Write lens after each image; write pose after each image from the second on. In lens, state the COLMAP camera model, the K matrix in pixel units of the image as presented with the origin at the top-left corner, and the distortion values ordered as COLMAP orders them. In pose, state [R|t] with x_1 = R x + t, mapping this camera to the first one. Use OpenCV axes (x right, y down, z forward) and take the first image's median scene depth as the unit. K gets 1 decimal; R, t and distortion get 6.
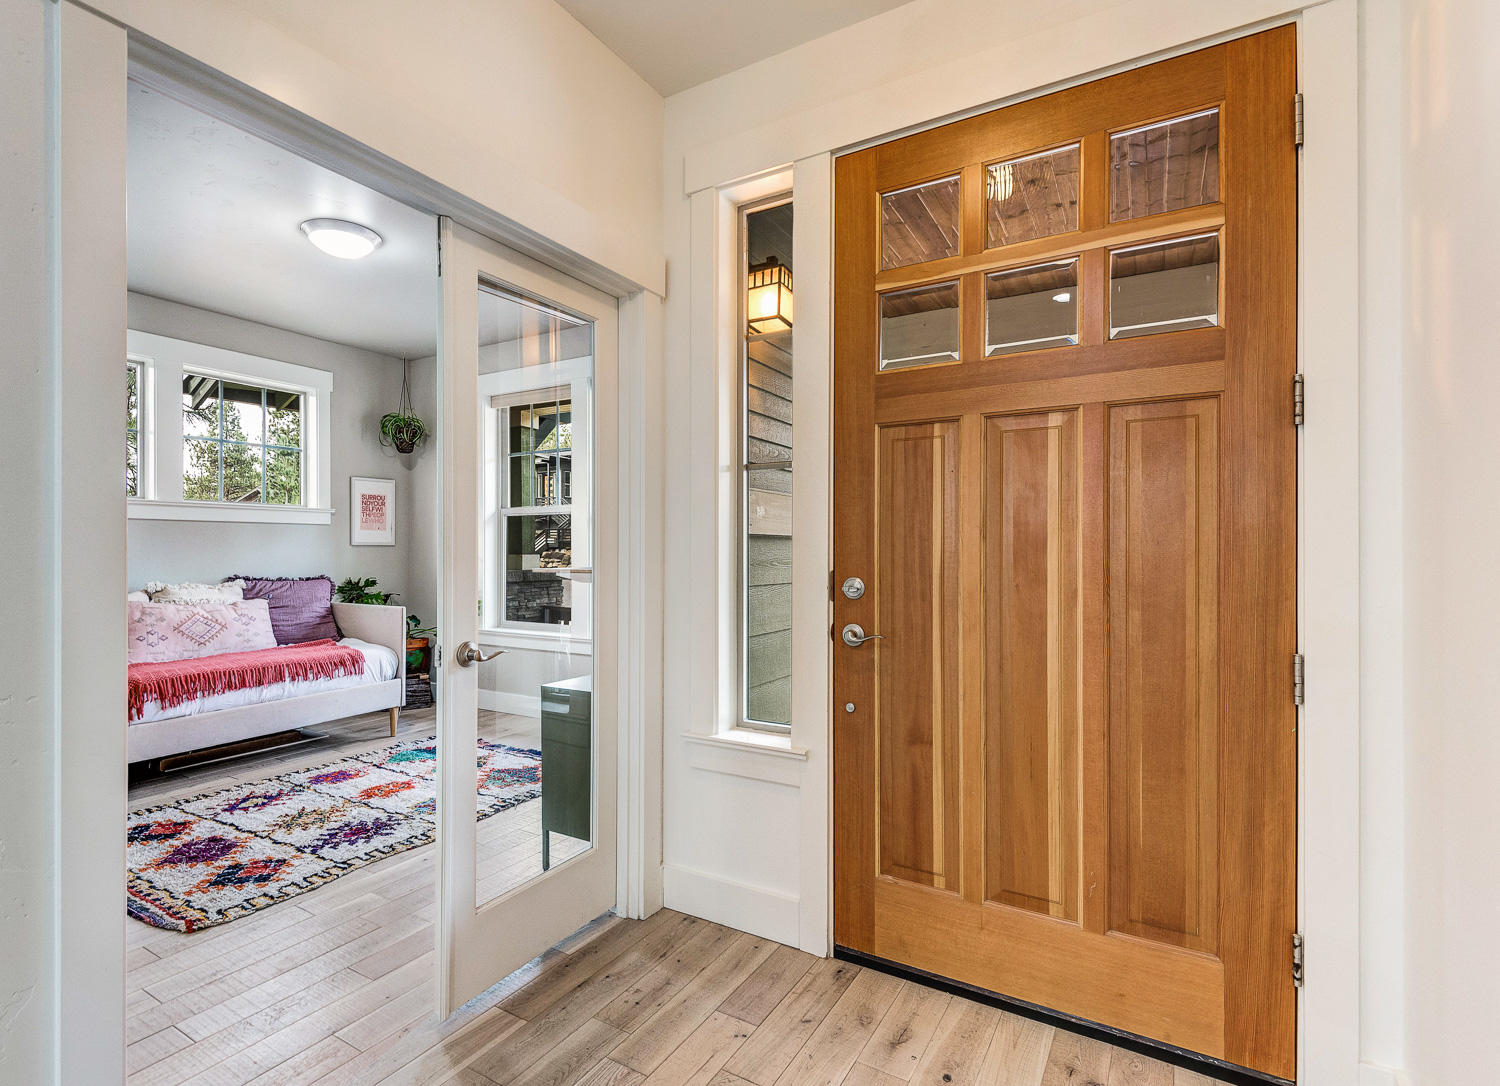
lens RADIAL K [[748.1, 0, 702.2], [0, 748.1, 555.2], [0, 0, 1]] dist [0.000915, -0.003831]
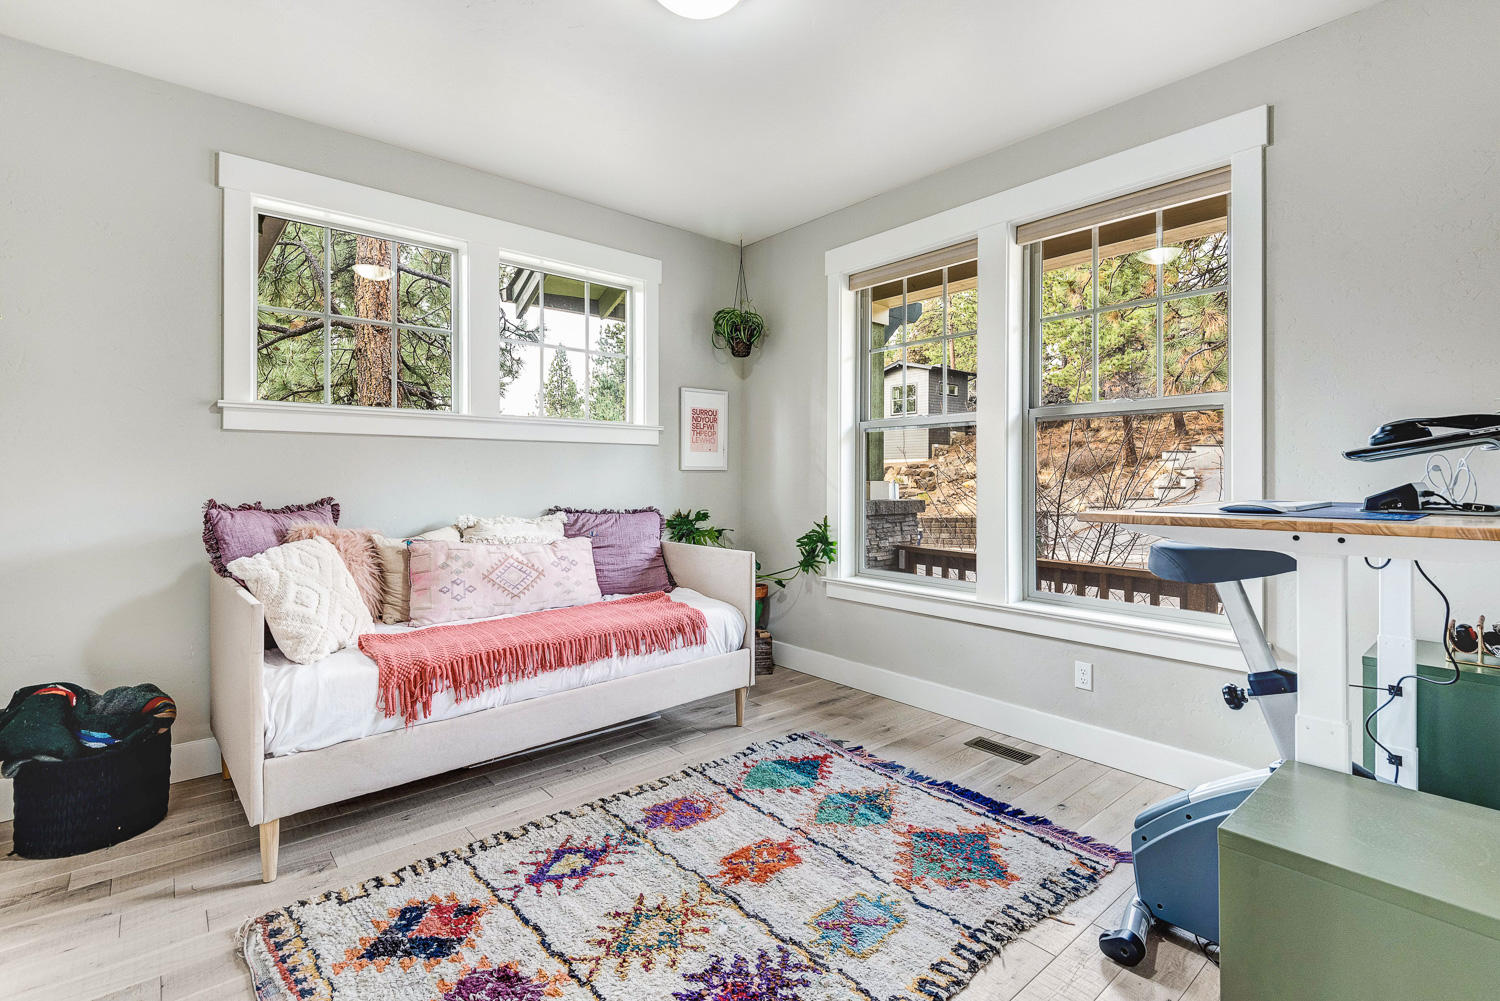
lens RADIAL K [[713.6, 0, 750.1], [0, 713.6, 486.1], [0, 0, 1]] dist [0.020275, -0.009595]
pose [[0.953060, 0.003764, -0.302759, -0.210977], [-0.002001, 0.999979, 0.006133, -0.001132], [0.302776, -0.005239, 0.953047, 0.364309]]
